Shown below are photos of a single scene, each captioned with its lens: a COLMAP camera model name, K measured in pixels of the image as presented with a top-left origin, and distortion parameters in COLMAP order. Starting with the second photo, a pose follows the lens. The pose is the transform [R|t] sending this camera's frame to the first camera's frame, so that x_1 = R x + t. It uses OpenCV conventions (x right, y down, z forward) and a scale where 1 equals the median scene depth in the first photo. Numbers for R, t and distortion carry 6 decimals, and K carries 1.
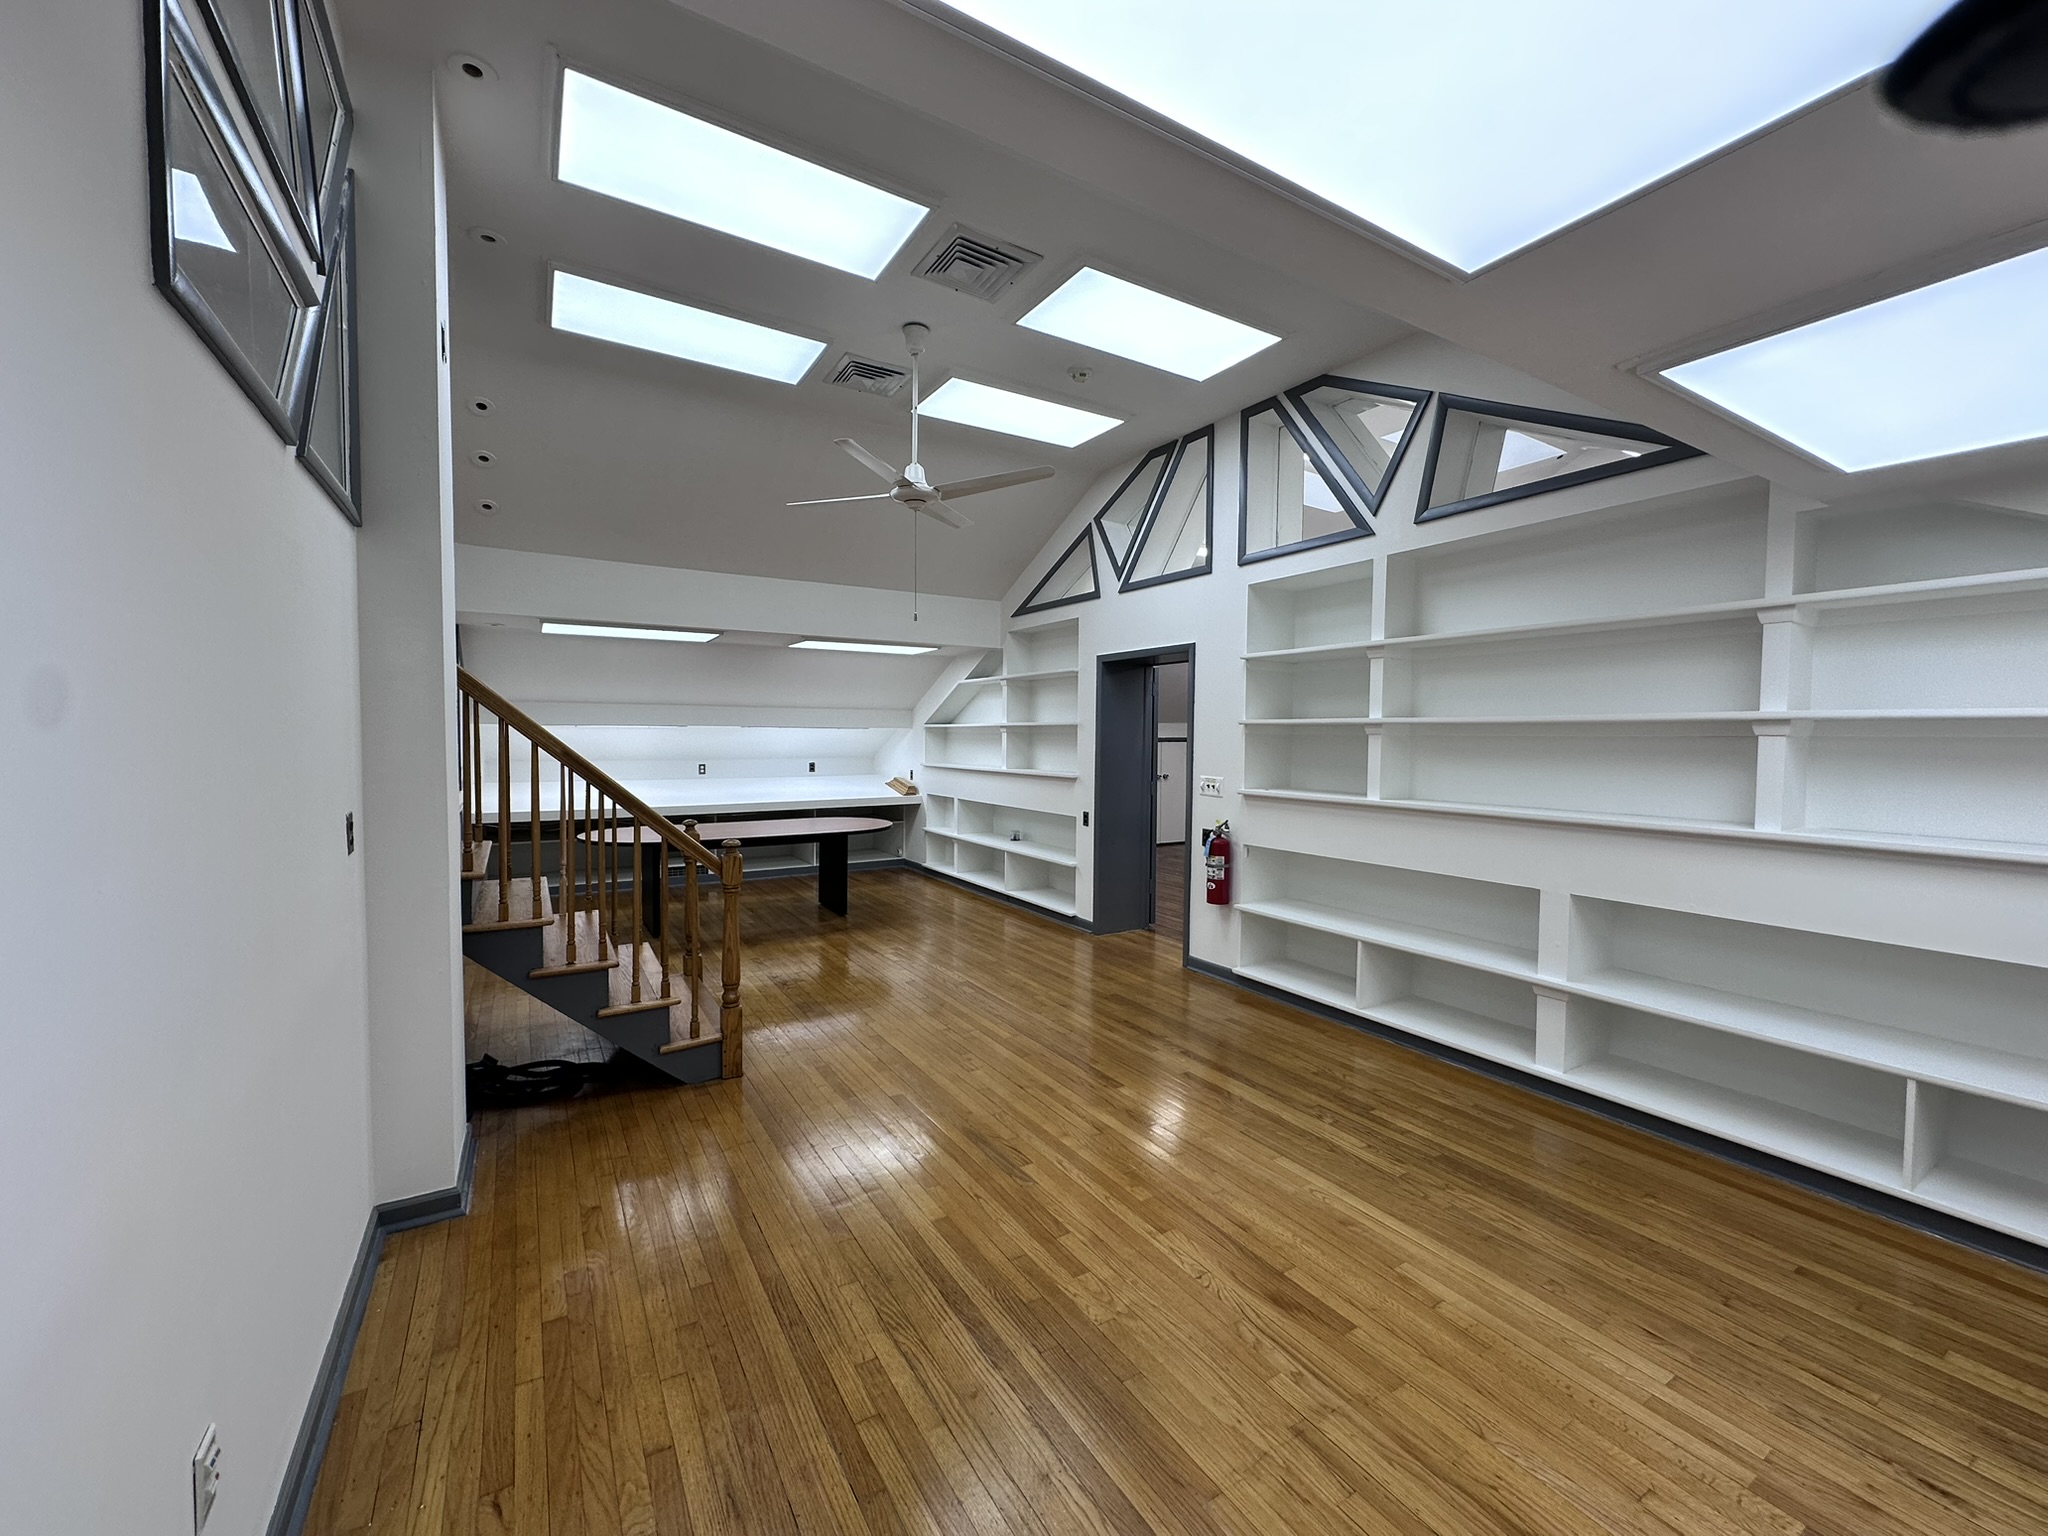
lens RADIAL K [[814.5, 0, 1013.2], [0, 814.5, 771.4], [0, 0, 1]] dist [-0.000685, 0.000447]
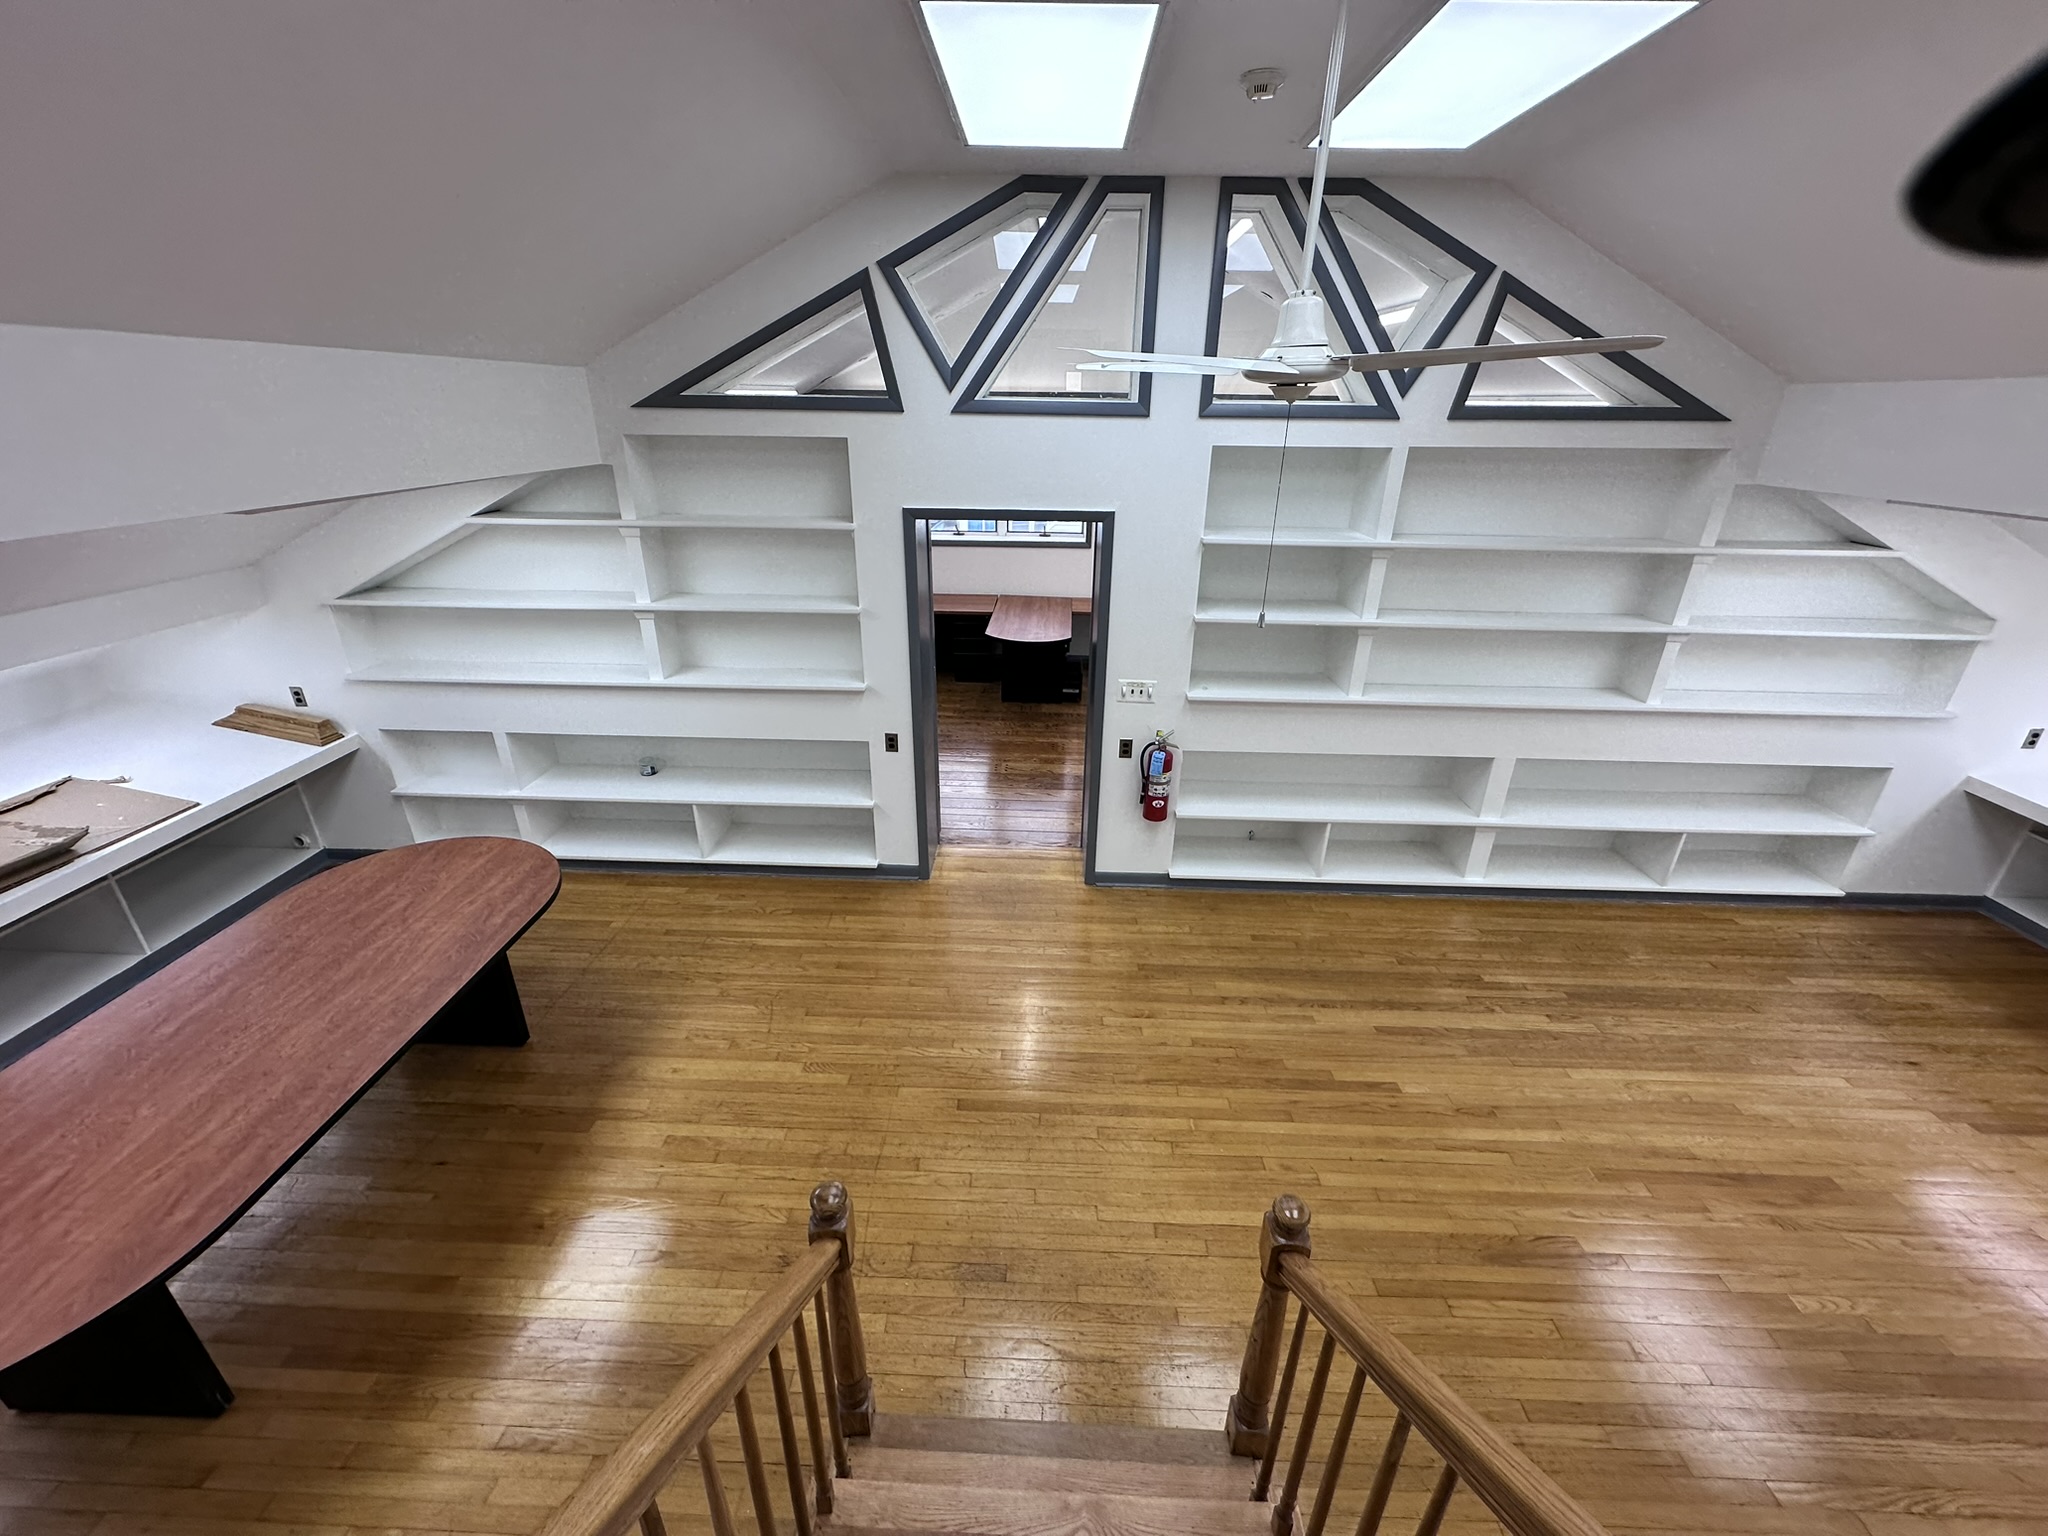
lens RADIAL K [[814.5, 0, 1028.5], [0, 814.5, 778.0], [0, 0, 1]] dist [-0.000685, 0.000447]
pose [[0.544085, -0.347384, 0.763738, -0.556204], [0.029492, 0.917619, 0.396366, -0.268446], [-0.838511, -0.193132, 0.509508, 0.730750]]
